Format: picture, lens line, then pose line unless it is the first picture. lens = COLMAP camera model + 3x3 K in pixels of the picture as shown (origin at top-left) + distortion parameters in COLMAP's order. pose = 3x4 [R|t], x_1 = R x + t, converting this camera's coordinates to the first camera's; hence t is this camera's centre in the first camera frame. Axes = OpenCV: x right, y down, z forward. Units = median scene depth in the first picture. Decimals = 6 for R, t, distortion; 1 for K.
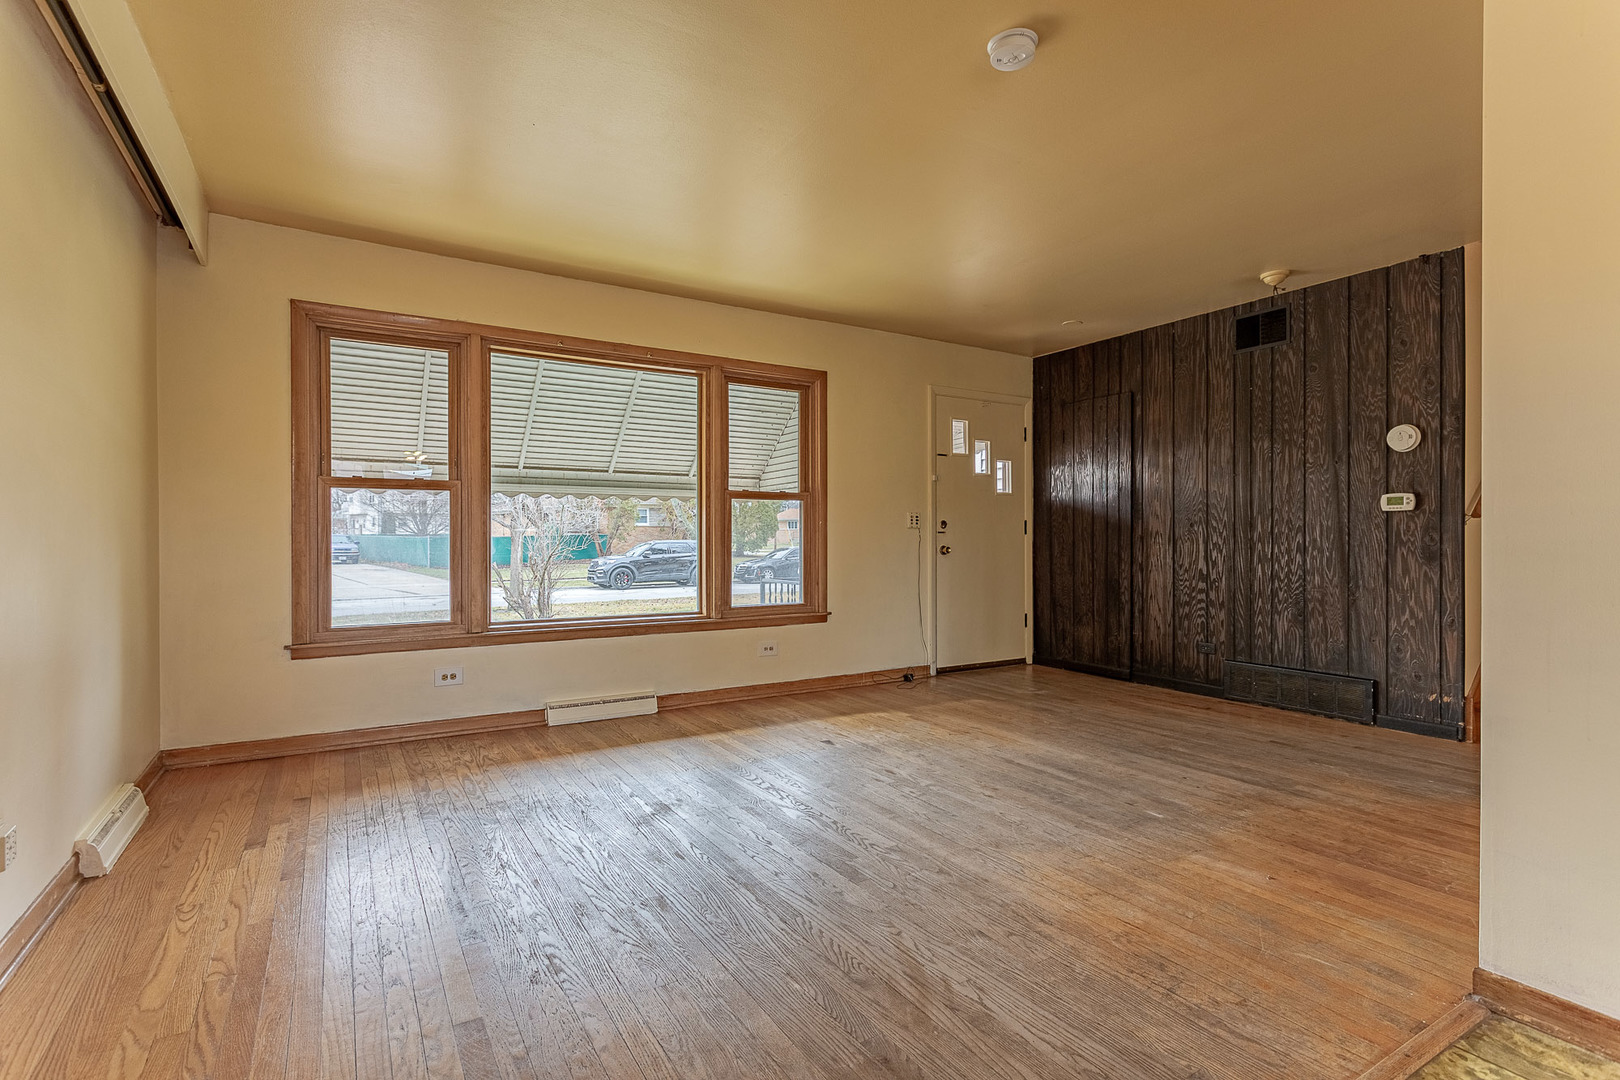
lens RADIAL K [[780.7, 0, 810.4], [0, 780.7, 536.9], [0, 0, 1]] dist [-0.001083, 0.000317]
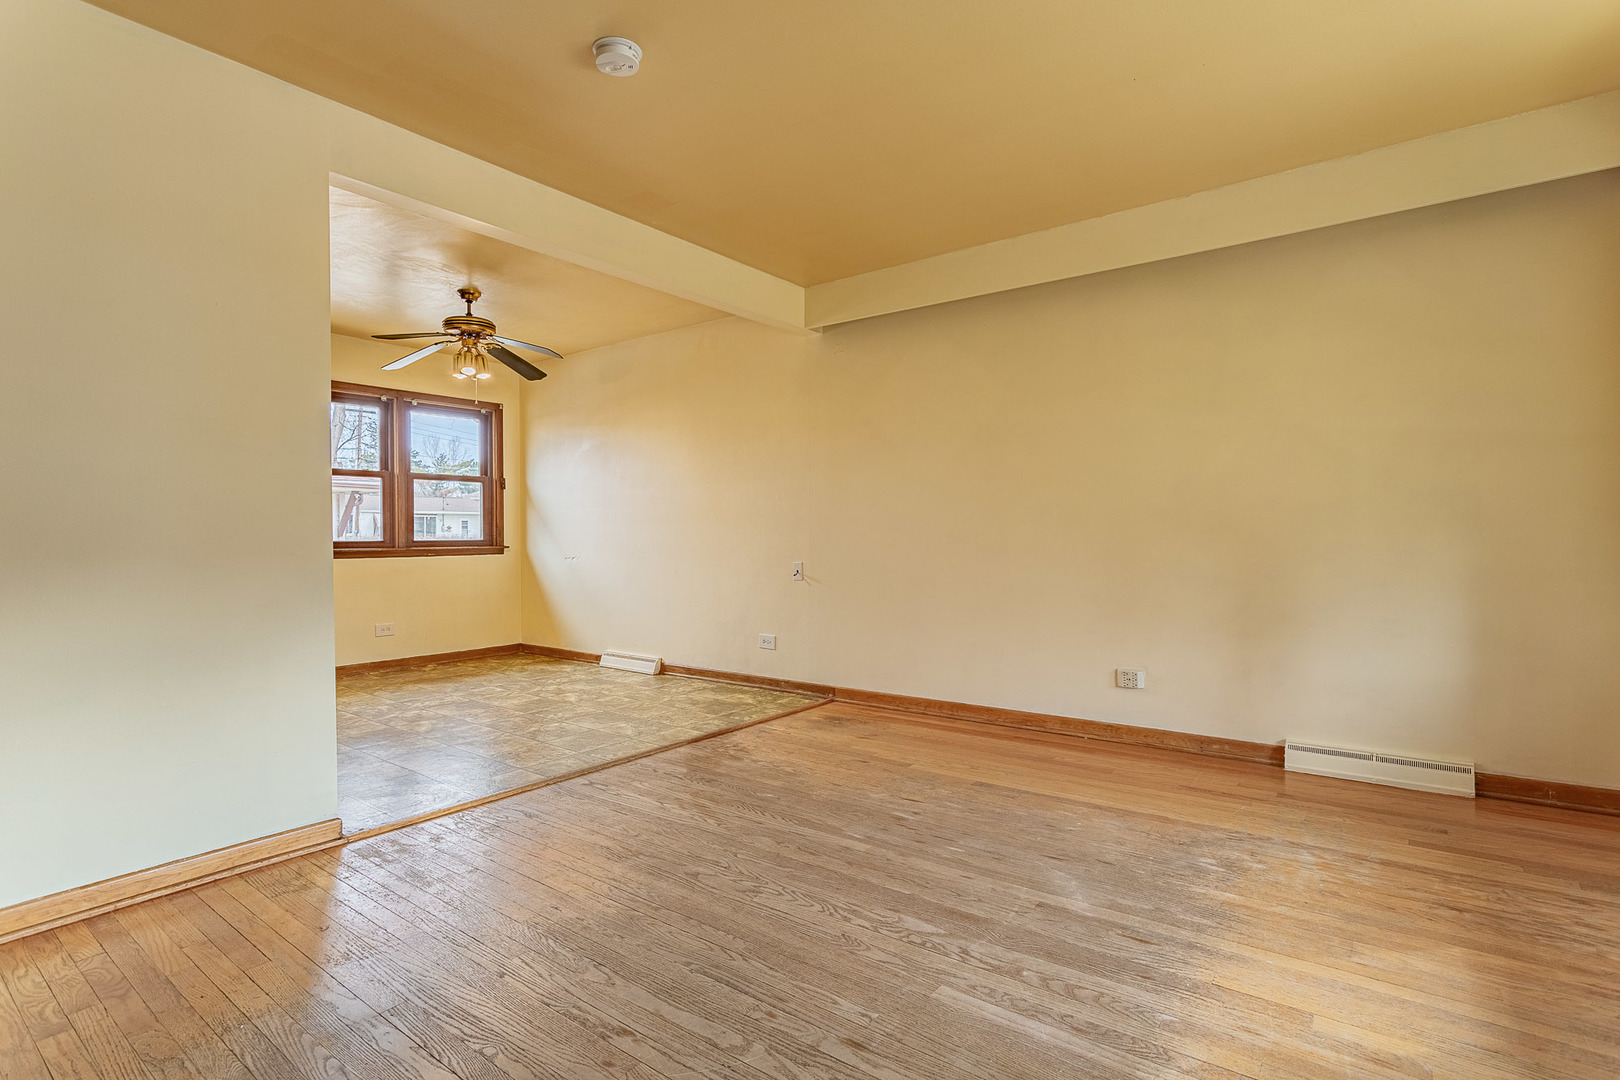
lens RADIAL K [[780.7, 0, 808.6], [0, 780.7, 537.2], [0, 0, 1]] dist [-0.001083, 0.000317]
pose [[-0.931413, 0.012963, -0.363733, 0.373492], [0.011446, 0.999914, 0.006325, -0.000521], [0.363783, 0.001728, -0.931482, 1.899364]]
